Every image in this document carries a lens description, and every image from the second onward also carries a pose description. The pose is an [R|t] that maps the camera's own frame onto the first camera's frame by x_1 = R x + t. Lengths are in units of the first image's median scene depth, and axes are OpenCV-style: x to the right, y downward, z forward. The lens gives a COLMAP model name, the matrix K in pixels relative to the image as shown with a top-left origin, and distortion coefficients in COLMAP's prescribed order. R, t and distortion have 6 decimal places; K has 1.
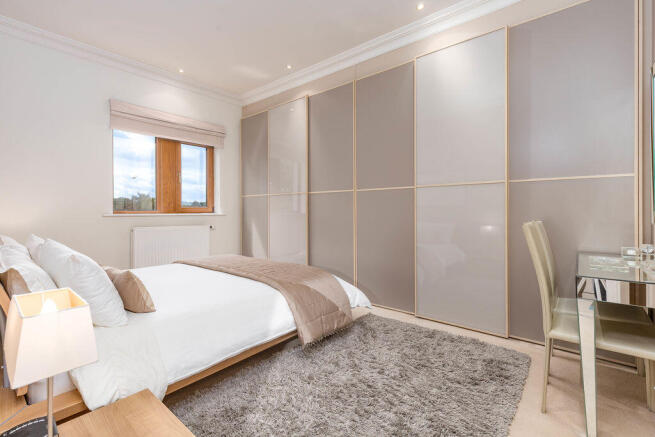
lens RADIAL K [[294.2, 0, 328.8], [0, 294.2, 215.2], [0, 0, 1]] dist [0.016704, -0.000109]
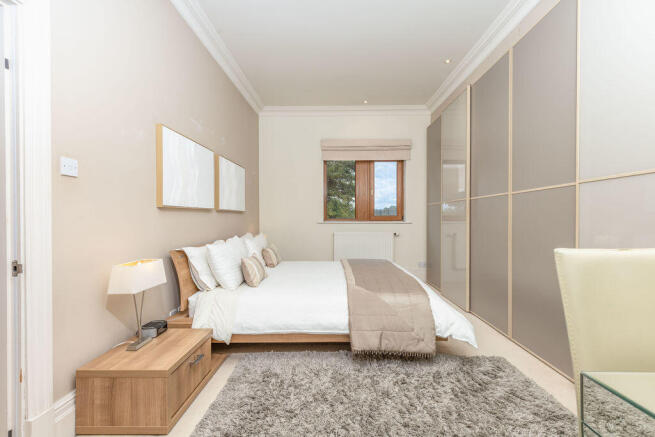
lens RADIAL K [[290.9, 0, 326.9], [0, 290.9, 222.1], [0, 0, 1]] dist [0.001200, -0.000005]
pose [[0.633557, 0.009954, -0.773632, 0.328710], [-0.010832, 0.999933, 0.003994, -0.006916], [0.773621, 0.005850, 0.633622, 0.145334]]
